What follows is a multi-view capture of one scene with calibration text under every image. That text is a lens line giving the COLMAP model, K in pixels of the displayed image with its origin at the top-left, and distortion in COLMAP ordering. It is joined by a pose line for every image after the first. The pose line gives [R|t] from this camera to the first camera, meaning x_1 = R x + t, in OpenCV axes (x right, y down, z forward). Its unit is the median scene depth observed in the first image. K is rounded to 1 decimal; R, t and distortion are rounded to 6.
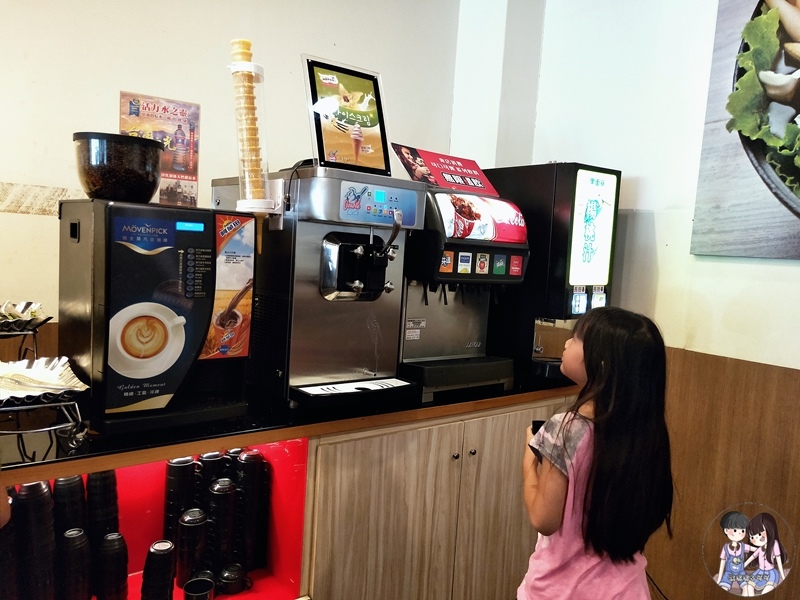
lens RADIAL K [[632.1, 0, 398.6], [0, 632.1, 300.0], [0, 0, 1]] dist [0.026680, -0.015129]
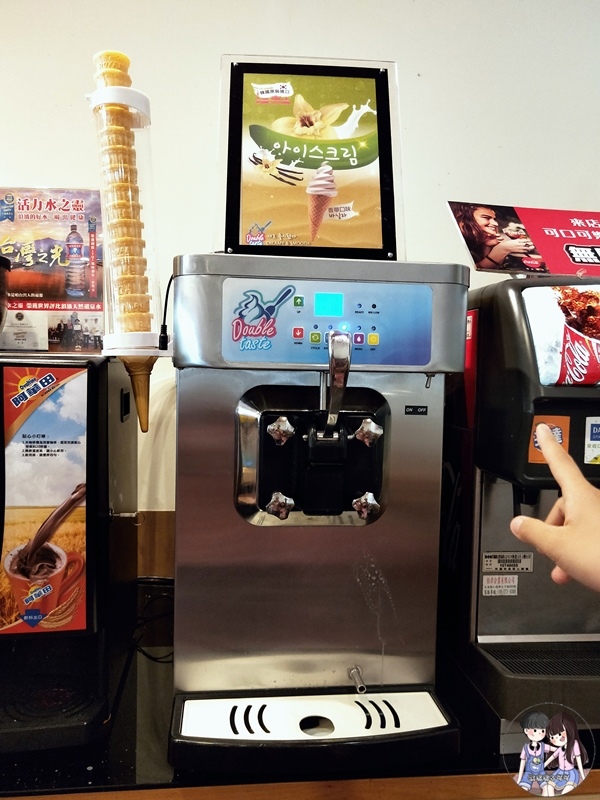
lens RADIAL K [[632.1, 0, 302.4], [0, 632.1, 400.1], [0, 0, 1]] dist [0.026680, -0.015129]
pose [[0.844202, -0.019095, -0.535685, 0.184961], [-0.009203, 0.998702, -0.050102, -0.071307], [0.535947, 0.047227, 0.842930, 0.593993]]
